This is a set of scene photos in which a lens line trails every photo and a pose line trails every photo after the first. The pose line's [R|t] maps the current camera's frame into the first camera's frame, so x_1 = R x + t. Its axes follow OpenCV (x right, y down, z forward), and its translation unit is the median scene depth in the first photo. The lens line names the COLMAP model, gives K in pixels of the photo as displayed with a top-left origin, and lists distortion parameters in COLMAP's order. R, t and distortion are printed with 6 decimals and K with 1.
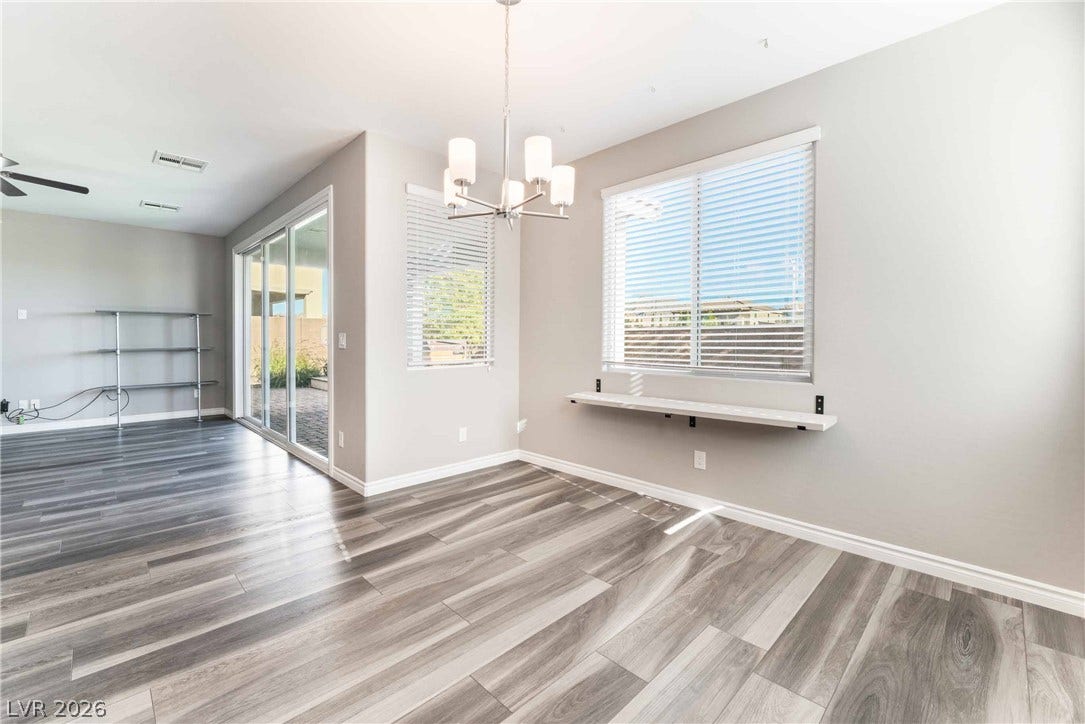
lens RADIAL K [[445.1, 0, 524.5], [0, 445.1, 345.1], [0, 0, 1]] dist [-0.000421, -0.000022]
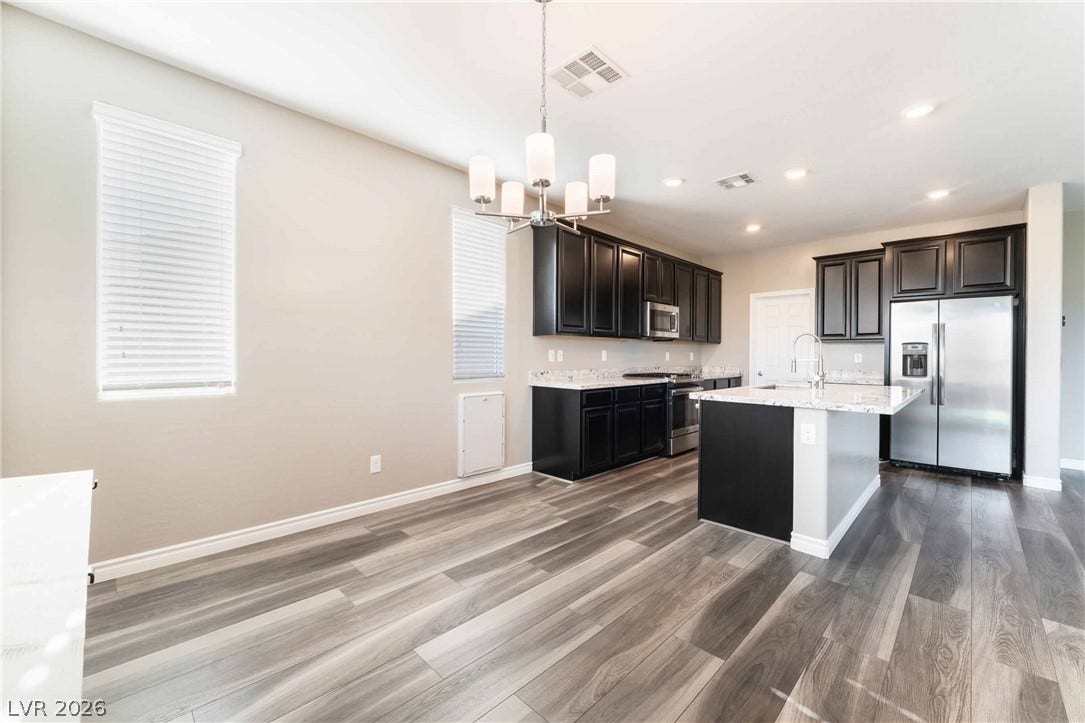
lens RADIAL K [[441.6, 0, 542.5], [0, 441.6, 361.5], [0, 0, 1]] dist [0.009498, -0.000108]
pose [[-0.998971, -0.012008, -0.043724, -0.001934], [-0.013015, 0.999655, 0.022810, -0.018761], [0.043435, 0.023356, -0.998783, 1.477732]]
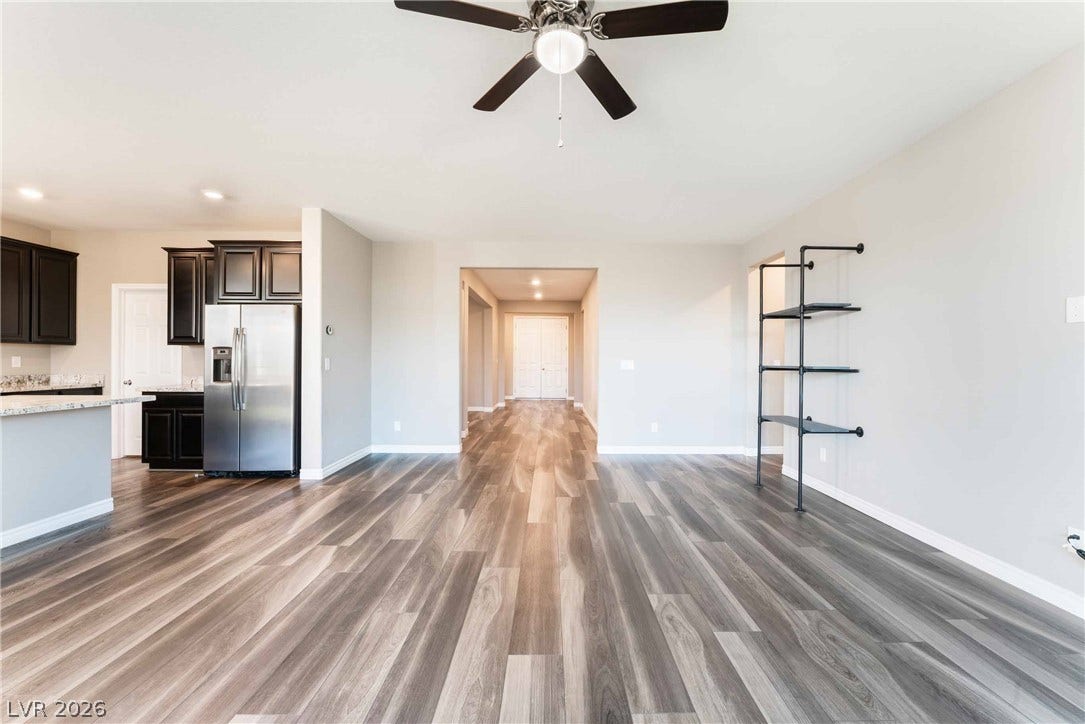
lens RADIAL K [[448.3, 0, 553.4], [0, 448.3, 362.6], [0, 0, 1]] dist [-0.004905, -0.000258]
pose [[-0.681715, -0.005670, -0.731596, -1.165136], [-0.011569, 0.999928, 0.003031, -0.032844], [0.731526, 0.010530, -0.681732, 1.862243]]
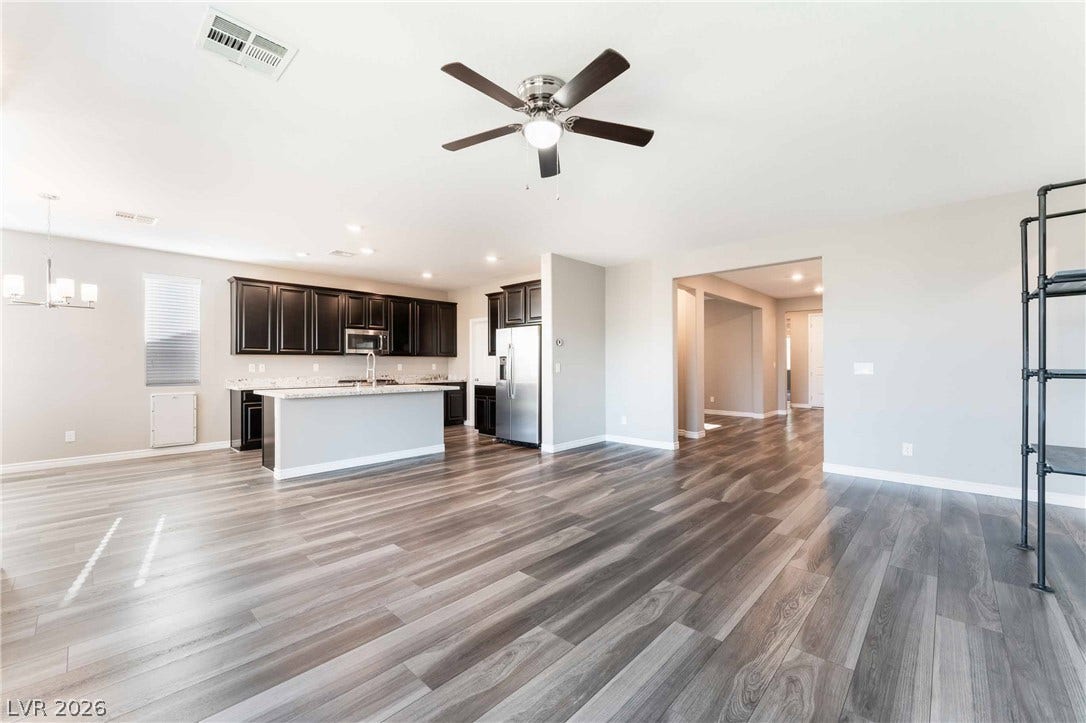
lens RADIAL K [[436.4, 0, 536.5], [0, 436.4, 367.5], [0, 0, 1]] dist [-0.002542, -0.000255]
pose [[-0.998795, -0.002851, -0.049002, -1.618451], [-0.003335, 0.999946, 0.009803, -0.035644], [0.048972, 0.009955, -0.998751, 2.302455]]
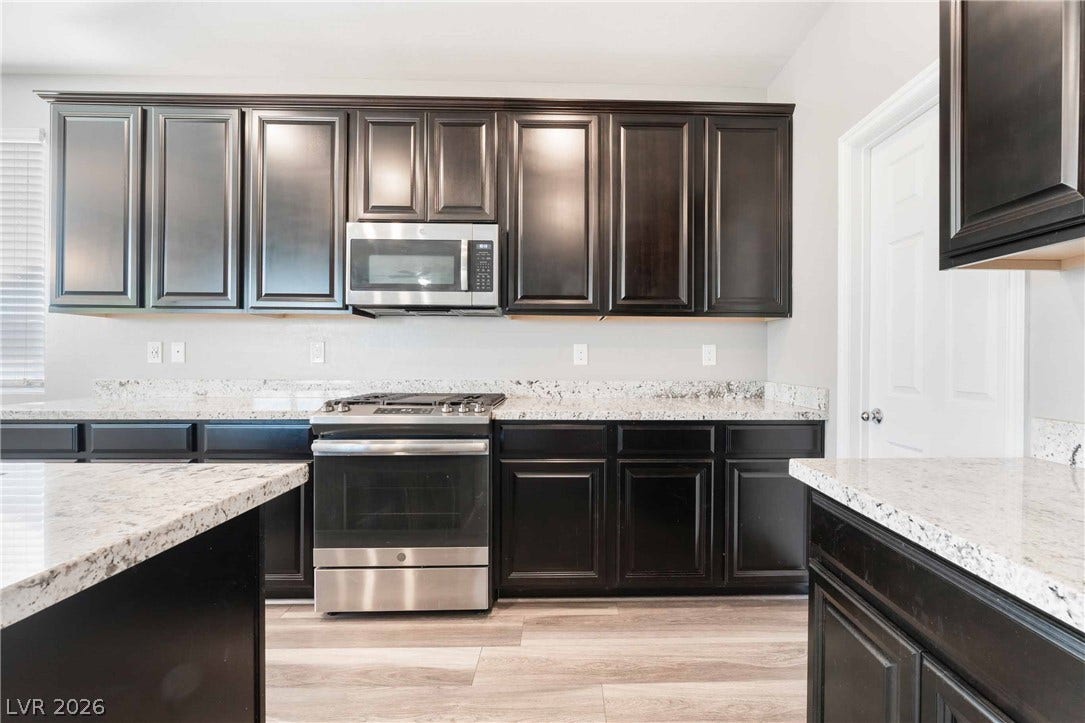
lens RADIAL K [[479.2, 0, 568.0], [0, 479.2, 357.8], [0, 0, 1]] dist [-0.000787, -0.000124]
pose [[-0.741658, -0.010178, 0.670700, -1.477937], [-0.006656, 0.999947, 0.007814, -0.004824], [-0.670745, 0.001331, -0.741687, -0.098903]]
